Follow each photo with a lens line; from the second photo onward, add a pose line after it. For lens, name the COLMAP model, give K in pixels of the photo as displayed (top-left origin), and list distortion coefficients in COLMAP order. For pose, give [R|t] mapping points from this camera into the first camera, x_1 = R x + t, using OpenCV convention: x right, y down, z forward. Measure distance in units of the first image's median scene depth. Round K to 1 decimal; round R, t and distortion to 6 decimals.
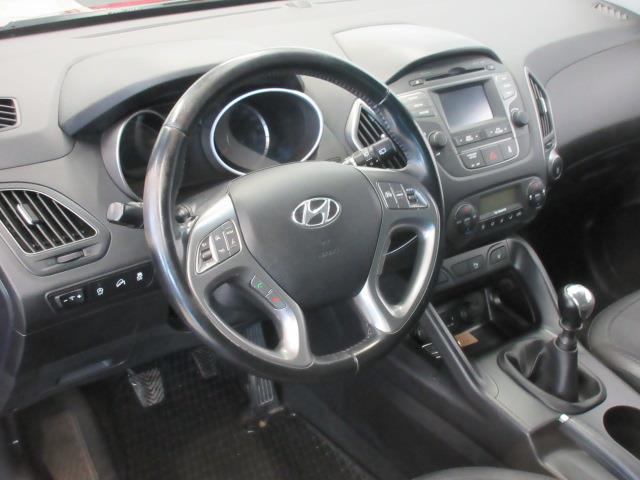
lens RADIAL K [[696.5, 0, 320.0], [0, 696.5, 240.0], [0, 0, 1]] dist [0.003245, 0.012474]
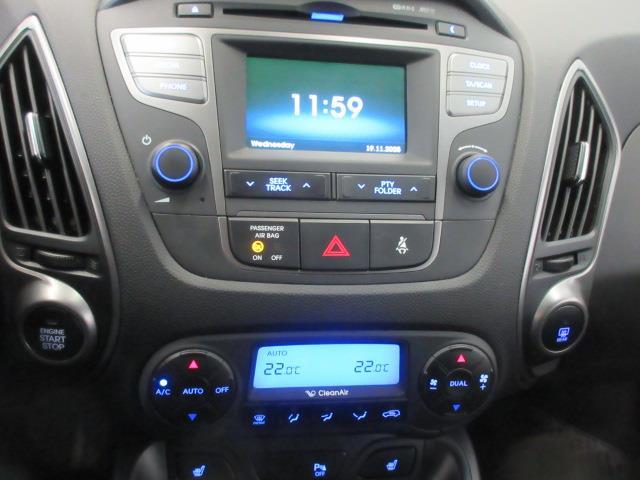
lens RADIAL K [[620.5, 0, 320.0], [0, 620.5, 240.0], [0, 0, 1]] dist [0.018321, 0.000623]
pose [[0.894603, 0.295170, -0.335500, 0.338382], [-0.291990, 0.954465, 0.061146, -0.138096], [0.338272, 0.043262, 0.940054, 0.666982]]
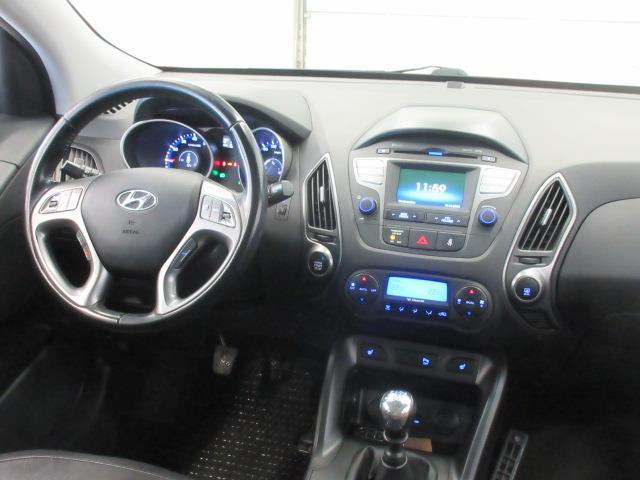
lens RADIAL K [[696.5, 0, 320.0], [0, 696.5, 240.0], [0, 0, 1]] dist [0.003245, 0.012474]
pose [[0.636492, 0.274763, -0.720683, 0.813100], [-0.369244, 0.928909, 0.028041, -0.093771], [0.677154, 0.248260, 0.692698, 0.244303]]
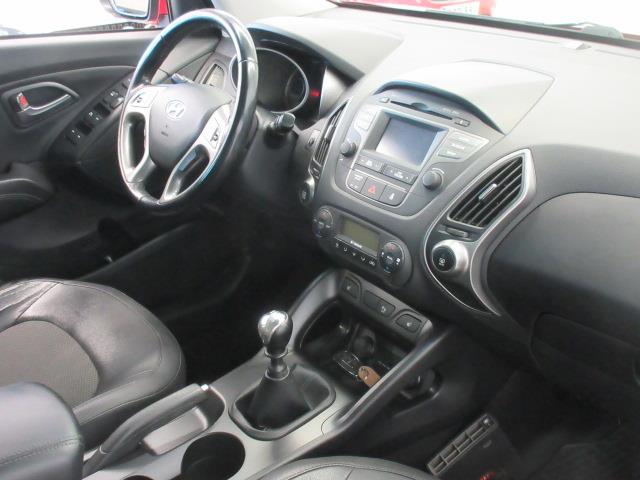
lens RADIAL K [[696.5, 0, 320.0], [0, 696.5, 240.0], [0, 0, 1]] dist [0.003245, 0.012474]
pose [[0.090716, 0.432601, -0.897010, 1.109597], [-0.475326, 0.810314, 0.342719, -0.351490], [0.875121, 0.395282, 0.279135, 0.669628]]
